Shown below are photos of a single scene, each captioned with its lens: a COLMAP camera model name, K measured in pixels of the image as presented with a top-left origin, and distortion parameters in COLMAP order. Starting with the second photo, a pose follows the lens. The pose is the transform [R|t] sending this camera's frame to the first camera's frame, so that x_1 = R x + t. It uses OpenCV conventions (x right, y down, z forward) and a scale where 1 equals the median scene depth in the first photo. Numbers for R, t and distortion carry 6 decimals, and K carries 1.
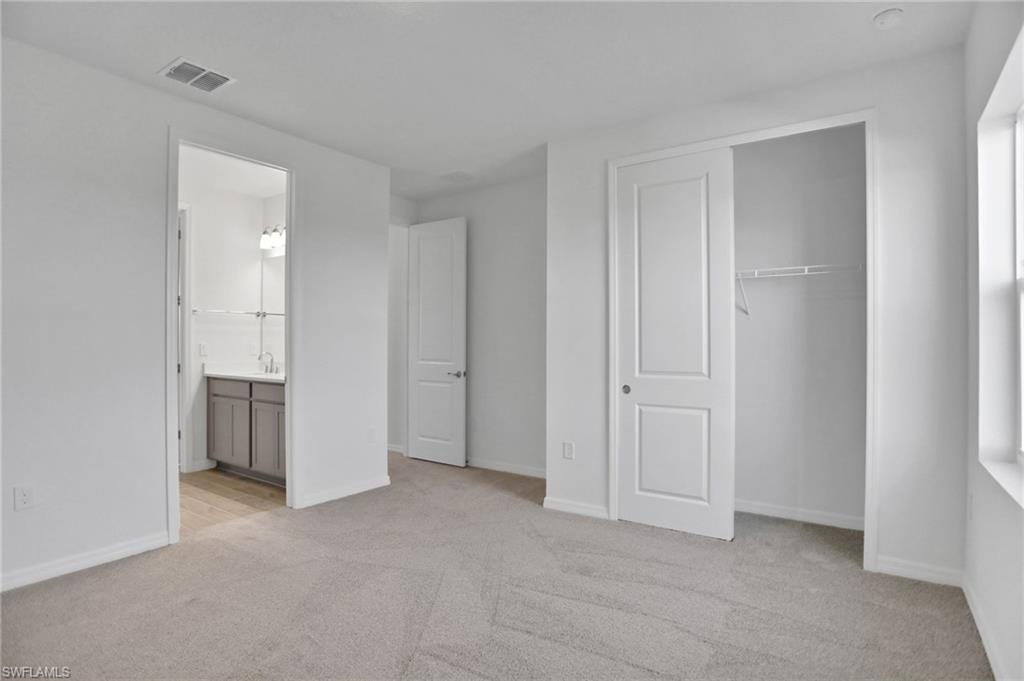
lens RADIAL K [[534.8, 0, 530.5], [0, 534.8, 337.6], [0, 0, 1]] dist [-0.049846, 0.024622]
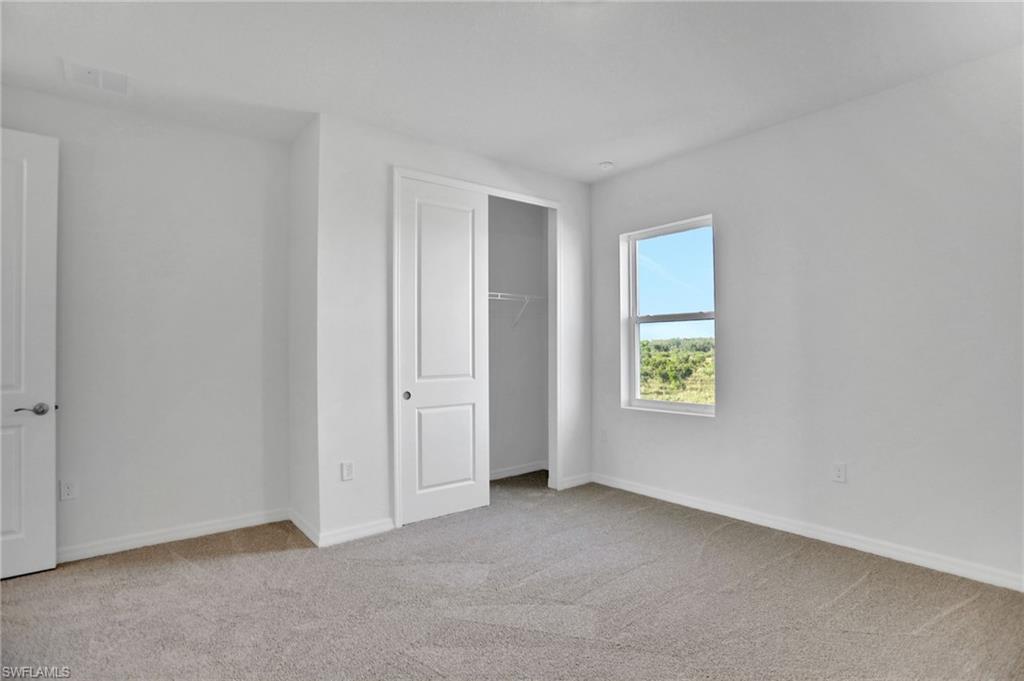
lens RADIAL K [[556.4, 0, 506.6], [0, 556.4, 338.8], [0, 0, 1]] dist [-0.023001, 0.000335]
pose [[0.287068, 0.006597, 0.957887, -0.804974], [-0.002189, 0.999978, -0.006231, -0.005985], [-0.957908, -0.000308, 0.287076, 0.518953]]
